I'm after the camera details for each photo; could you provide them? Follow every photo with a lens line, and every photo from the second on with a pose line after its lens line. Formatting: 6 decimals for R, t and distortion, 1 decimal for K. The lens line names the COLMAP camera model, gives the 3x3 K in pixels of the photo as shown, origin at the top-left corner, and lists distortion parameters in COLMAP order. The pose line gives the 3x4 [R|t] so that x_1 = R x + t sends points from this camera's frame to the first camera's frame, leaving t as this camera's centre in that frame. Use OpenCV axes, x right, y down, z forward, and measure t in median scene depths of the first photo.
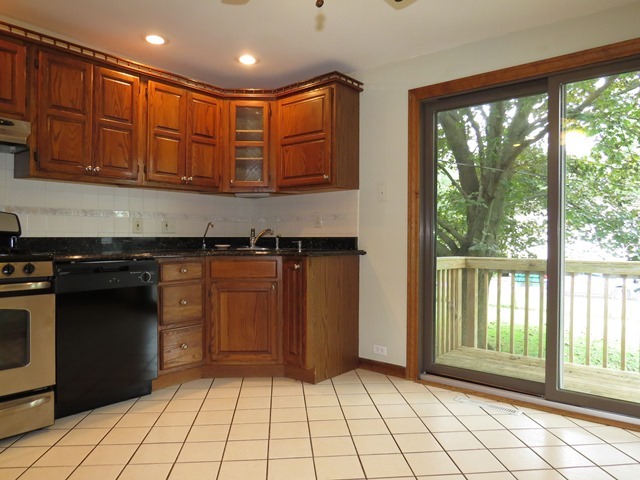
lens RADIAL K [[464.6, 0, 320.0], [0, 464.6, 240.0], [0, 0, 1]] dist [-0.001421, -0.004266]
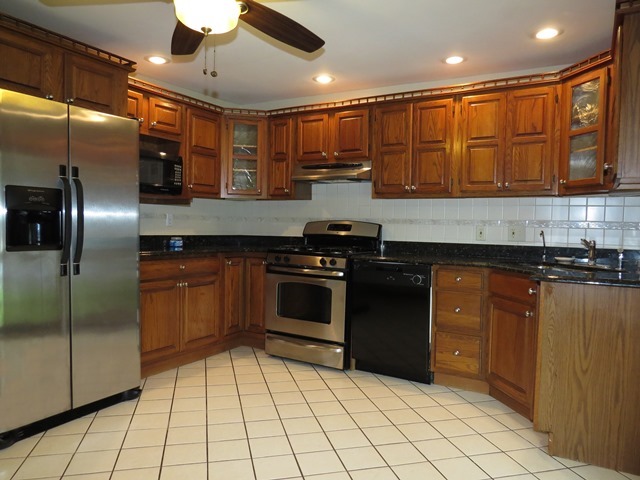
lens RADIAL K [[464.6, 0, 320.0], [0, 464.6, 240.0], [0, 0, 1]] dist [-0.001421, -0.004266]
pose [[0.164348, 0.034078, -0.985814, 0.692964], [-0.026179, 0.999202, 0.030176, -0.044906], [0.986055, 0.020848, 0.165109, 0.556834]]
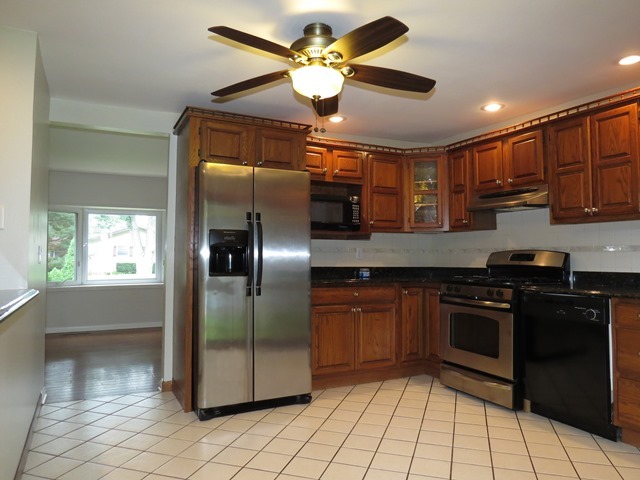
lens RADIAL K [[464.6, 0, 320.0], [0, 464.6, 240.0], [0, 0, 1]] dist [-0.001421, -0.004266]
pose [[-0.379096, -0.038449, -0.924558, 0.752470], [-0.009896, 0.999248, -0.037497, -0.035829], [0.925305, -0.005065, -0.379191, 0.817956]]
